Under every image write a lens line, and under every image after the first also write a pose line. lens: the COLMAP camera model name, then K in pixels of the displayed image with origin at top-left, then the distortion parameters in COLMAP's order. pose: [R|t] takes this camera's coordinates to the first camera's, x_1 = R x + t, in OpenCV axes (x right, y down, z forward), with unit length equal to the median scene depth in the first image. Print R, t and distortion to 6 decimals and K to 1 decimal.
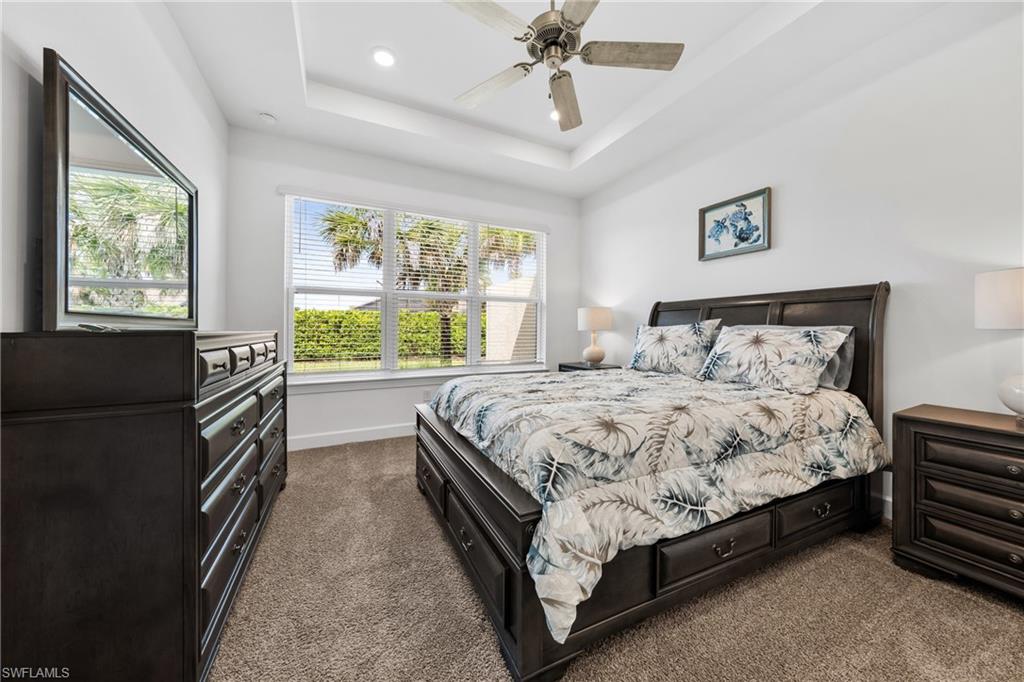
lens RADIAL K [[353.7, 0, 509.6], [0, 353.7, 332.9], [0, 0, 1]] dist [-0.005335, -0.000402]
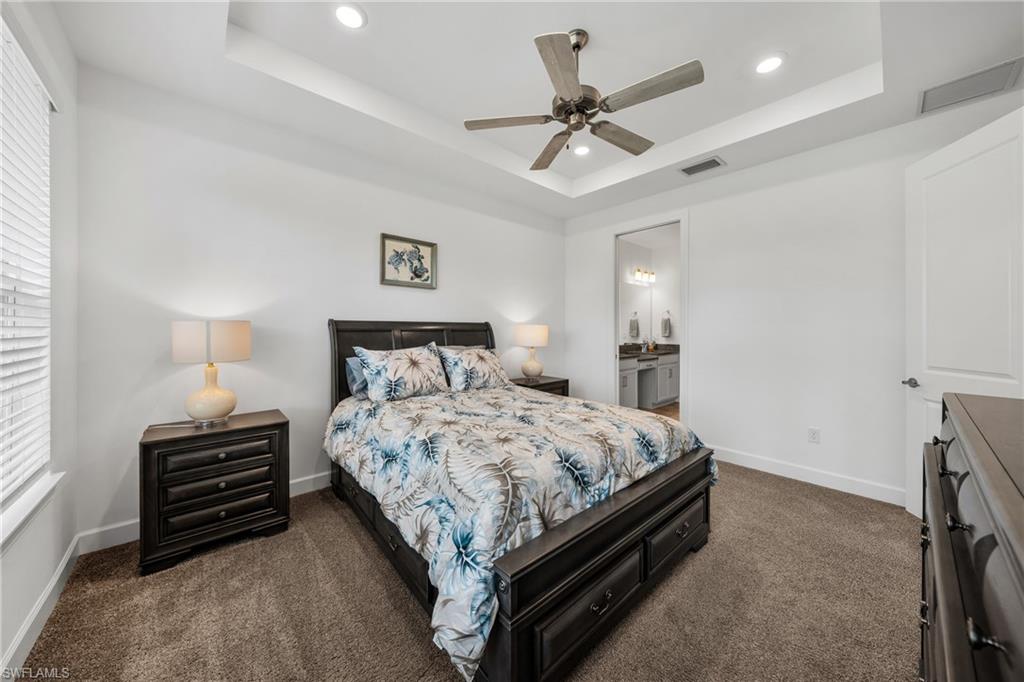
lens RADIAL K [[353.7, 0, 512.3], [0, 353.7, 335.8], [0, 0, 1]] dist [-0.005335, -0.000402]
pose [[-0.271722, -0.016235, 0.962239, -0.611860], [0.007699, 0.999789, 0.019042, -0.076832], [-0.962345, 0.012582, -0.271540, 1.015370]]
